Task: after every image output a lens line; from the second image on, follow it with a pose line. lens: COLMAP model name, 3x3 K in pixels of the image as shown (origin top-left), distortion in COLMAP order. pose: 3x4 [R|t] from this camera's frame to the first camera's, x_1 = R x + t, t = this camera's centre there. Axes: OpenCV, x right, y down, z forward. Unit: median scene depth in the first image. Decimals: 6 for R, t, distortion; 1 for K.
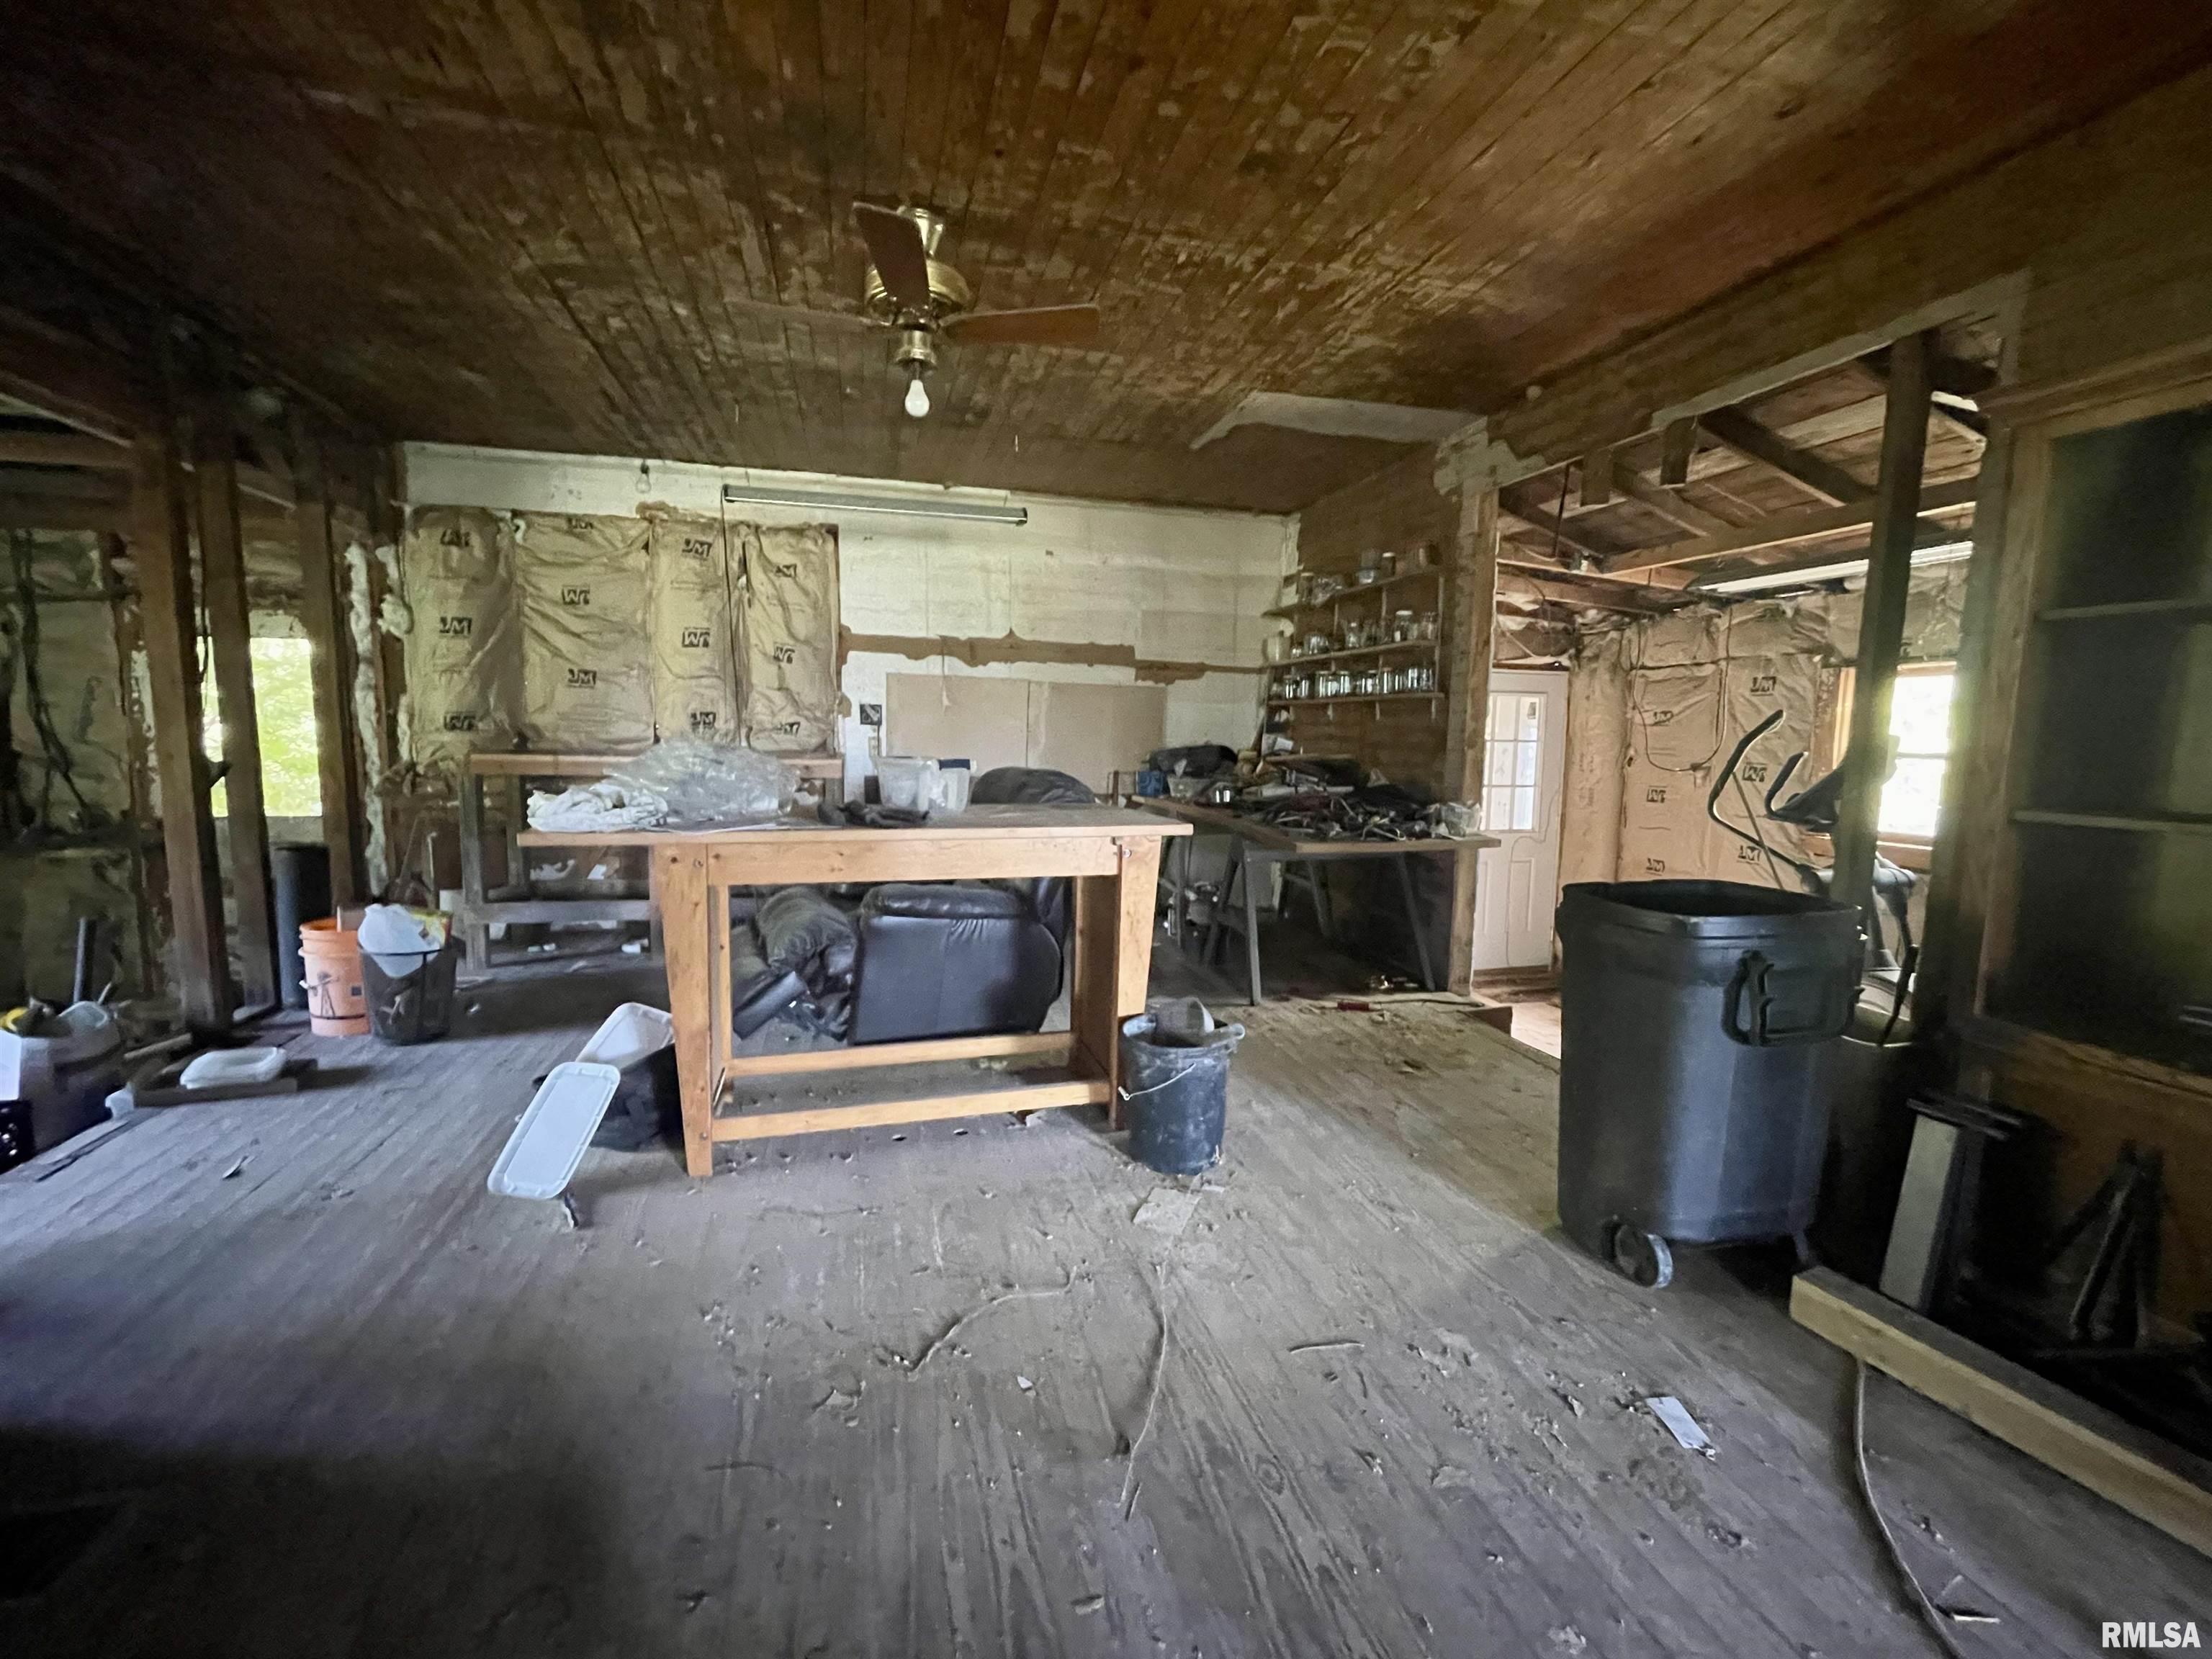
lens RADIAL K [[895.7, 0, 1104.4], [0, 895.7, 830.2], [0, 0, 1]] dist [-0.001470, -0.000149]
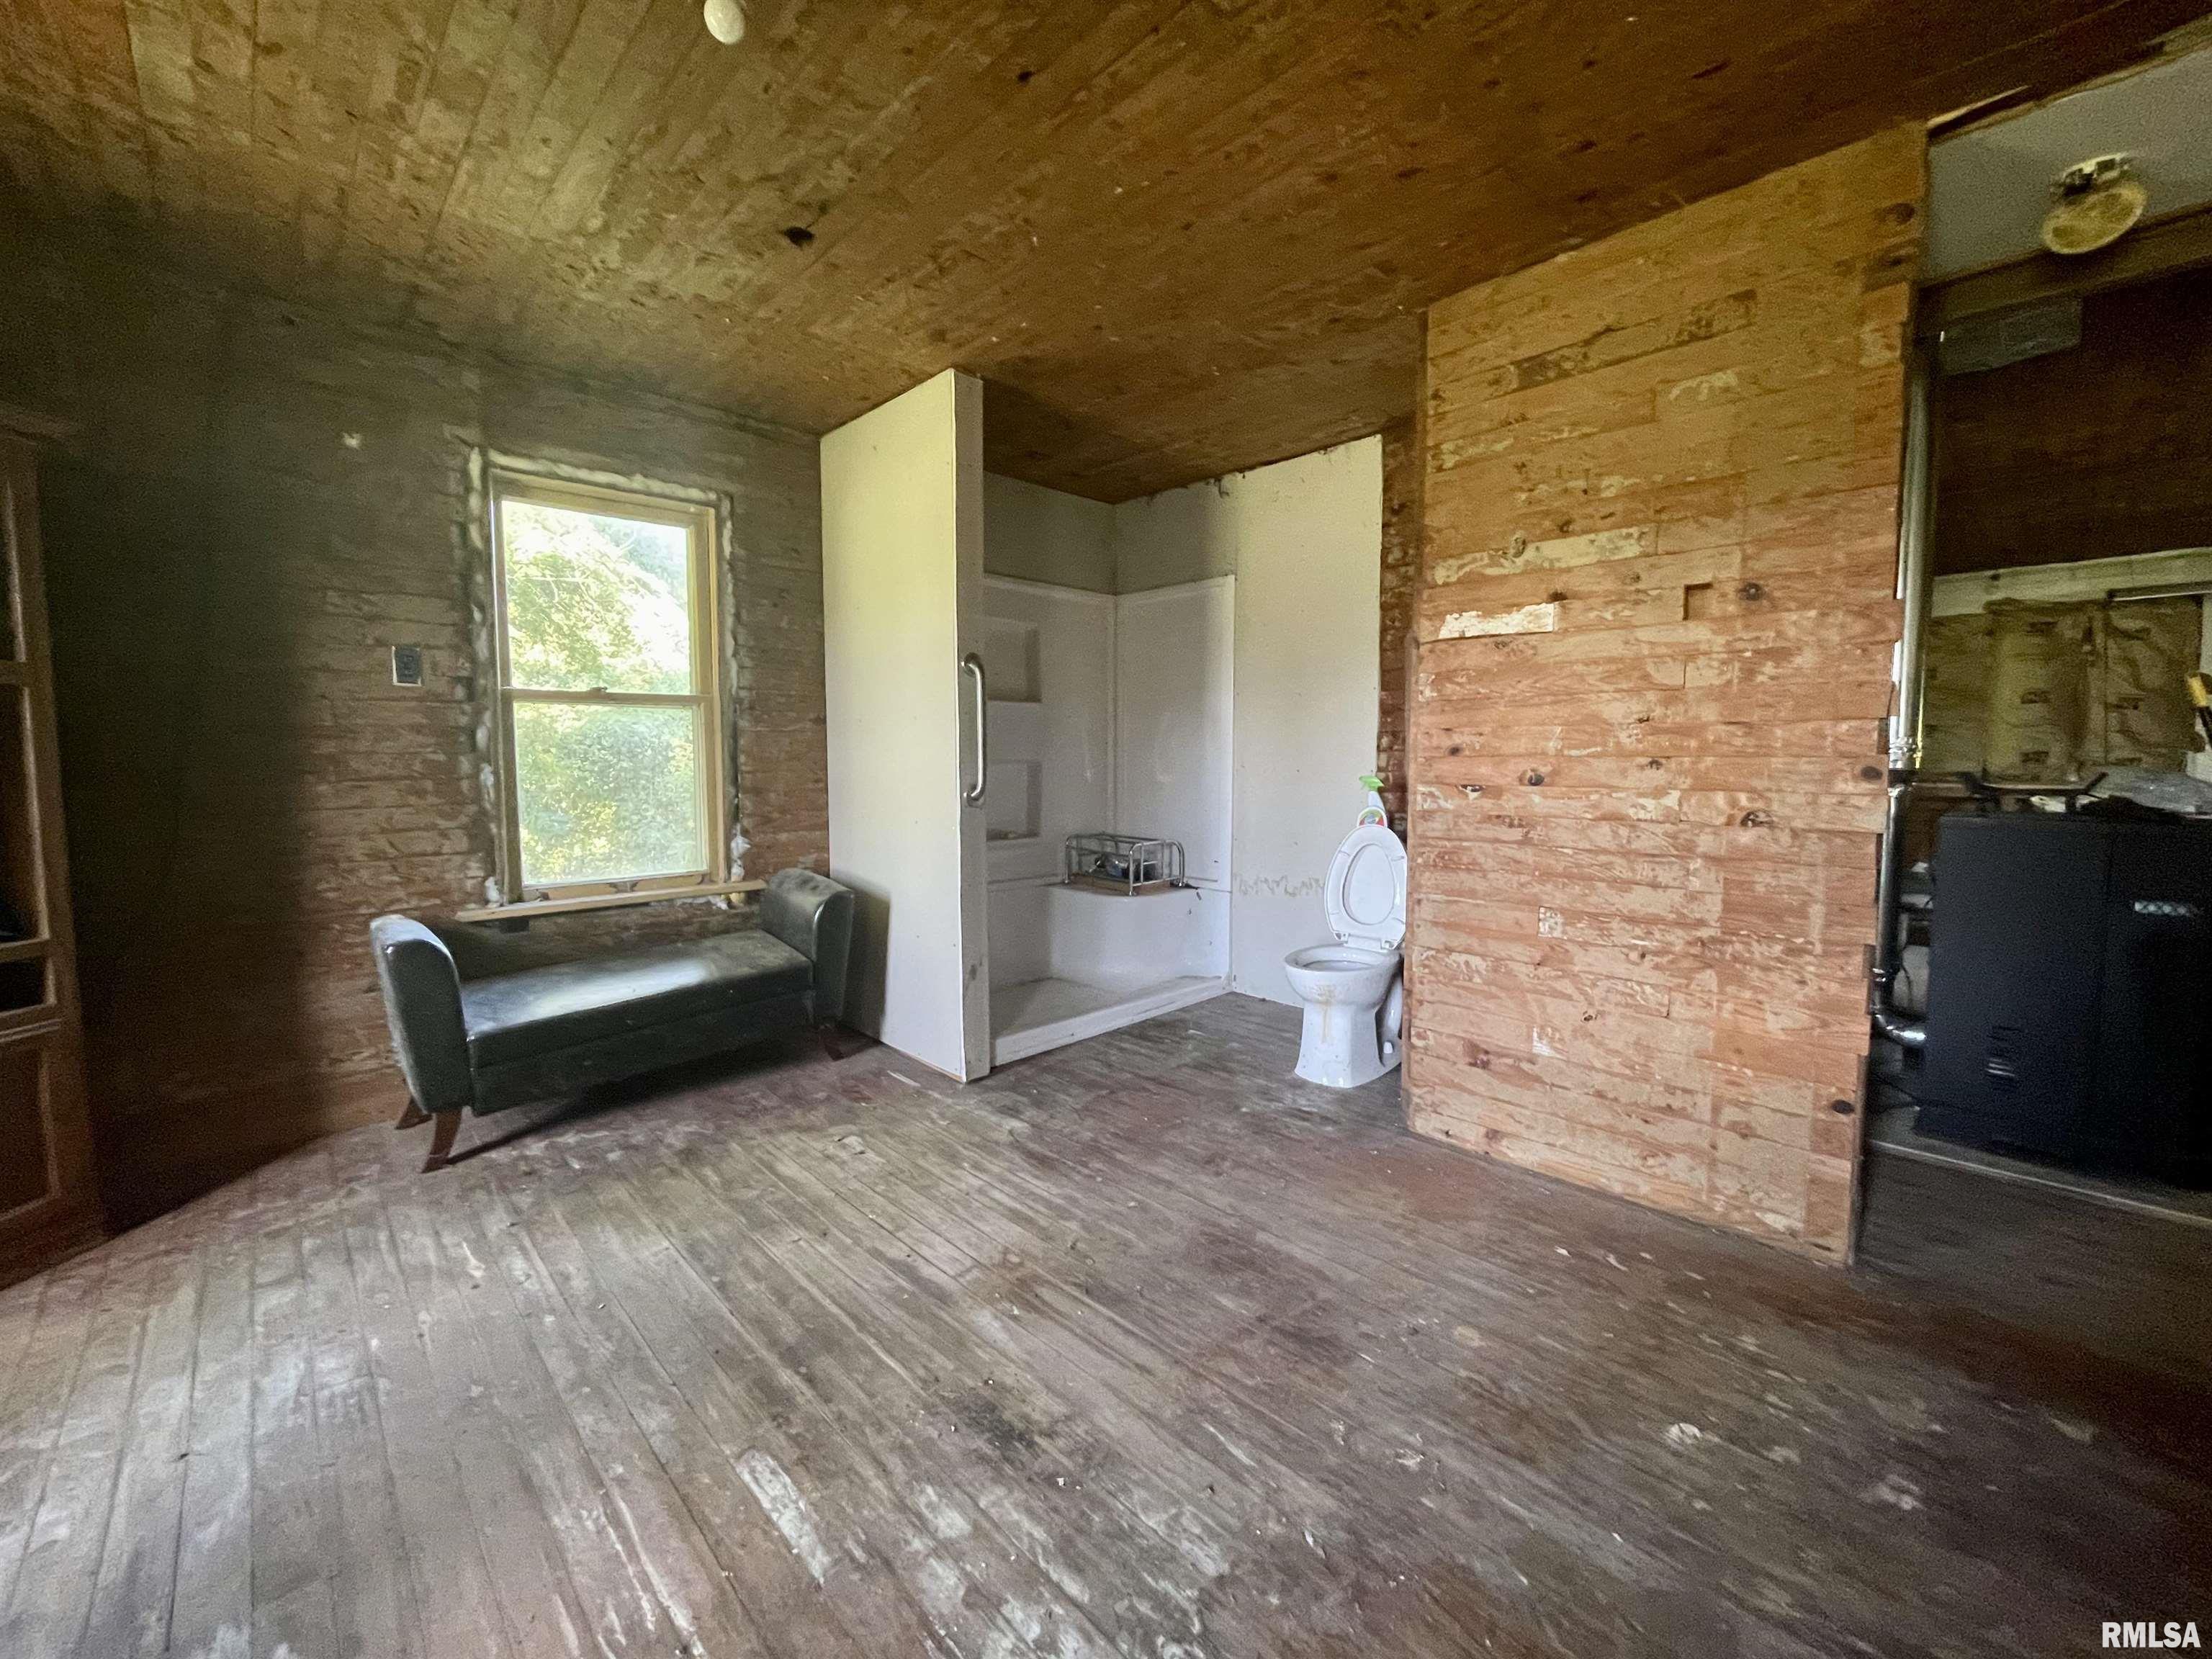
lens RADIAL K [[895.7, 0, 1105.8], [0, 895.7, 824.6], [0, 0, 1]] dist [-0.001470, -0.000149]
pose [[0.464886, 0.046397, -0.884154, 0.082724], [-0.088093, 0.996095, 0.005952, 0.086984], [0.880977, 0.075120, 0.467157, -0.805757]]
